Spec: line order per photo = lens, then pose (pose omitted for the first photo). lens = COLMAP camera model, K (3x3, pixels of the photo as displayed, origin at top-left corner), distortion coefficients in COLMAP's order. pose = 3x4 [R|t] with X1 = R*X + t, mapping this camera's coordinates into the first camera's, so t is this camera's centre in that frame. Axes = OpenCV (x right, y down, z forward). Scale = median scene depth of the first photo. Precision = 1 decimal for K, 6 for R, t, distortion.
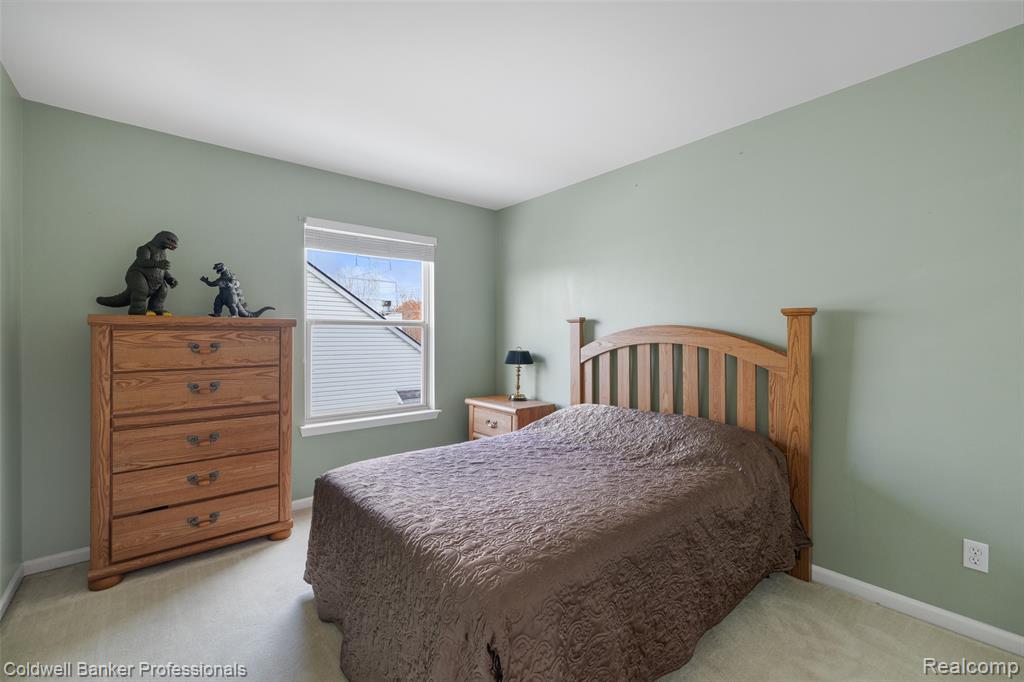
lens RADIAL K [[434.7, 0, 510.9], [0, 434.7, 334.4], [0, 0, 1]] dist [-0.000712, 0.000017]
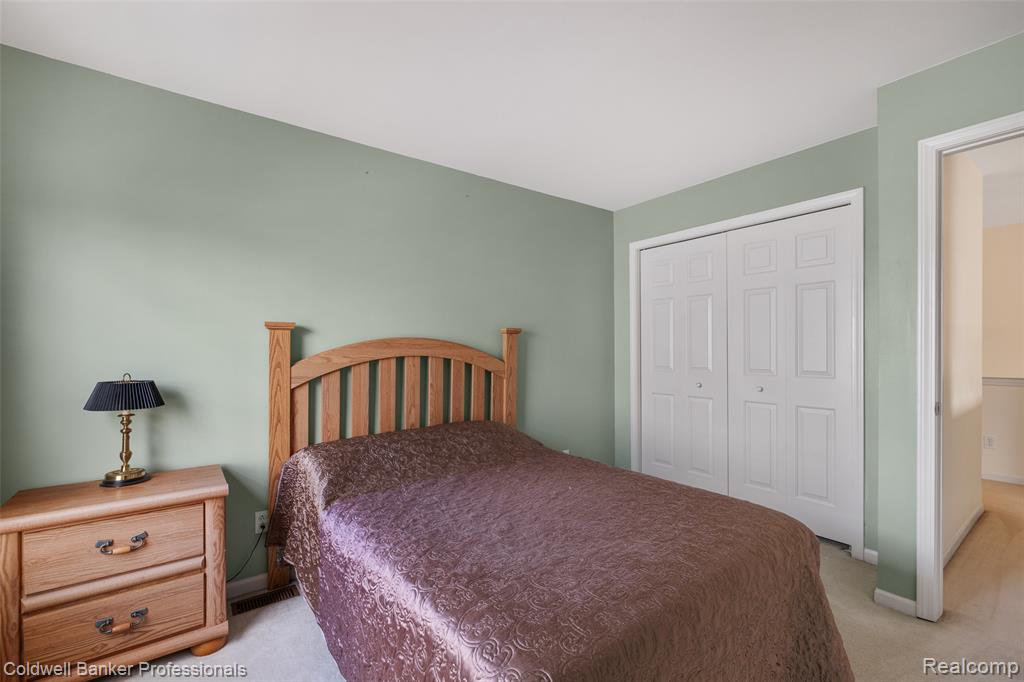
lens RADIAL K [[434.7, 0, 512.0], [0, 434.7, 343.6], [0, 0, 1]] dist [-0.000712, 0.000017]
pose [[0.081666, 0.005859, 0.996643, -0.507172], [0.006378, 0.999959, -0.006401, -0.000522], [-0.996639, 0.006880, 0.081625, 0.602483]]
